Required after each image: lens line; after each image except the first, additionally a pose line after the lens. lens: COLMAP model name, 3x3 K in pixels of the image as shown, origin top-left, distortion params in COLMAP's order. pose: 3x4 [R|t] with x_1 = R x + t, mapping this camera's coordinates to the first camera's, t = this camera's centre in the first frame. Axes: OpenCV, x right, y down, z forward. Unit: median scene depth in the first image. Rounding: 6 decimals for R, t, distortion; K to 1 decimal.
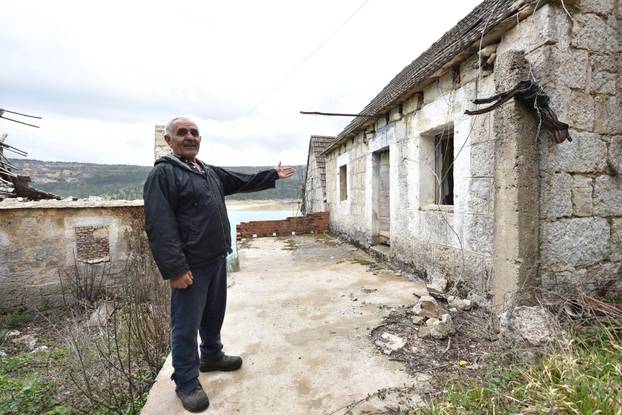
lens RADIAL K [[276.4, 0, 311.0], [0, 276.4, 207.5], [0, 0, 1]] dist [-0.012256, -0.000569]
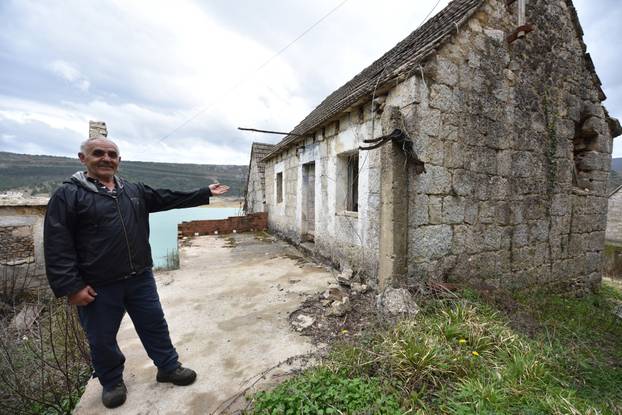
lens RADIAL K [[248.9, 0, 311.0], [0, 248.9, 207.5], [0, 0, 1]] dist [-0.007820, -0.005450]
pose [[0.975439, 0.013202, 0.219874, 0.049698], [-0.015092, 0.999862, 0.006915, -0.044084], [-0.219752, -0.010064, 0.975504, -0.111742]]
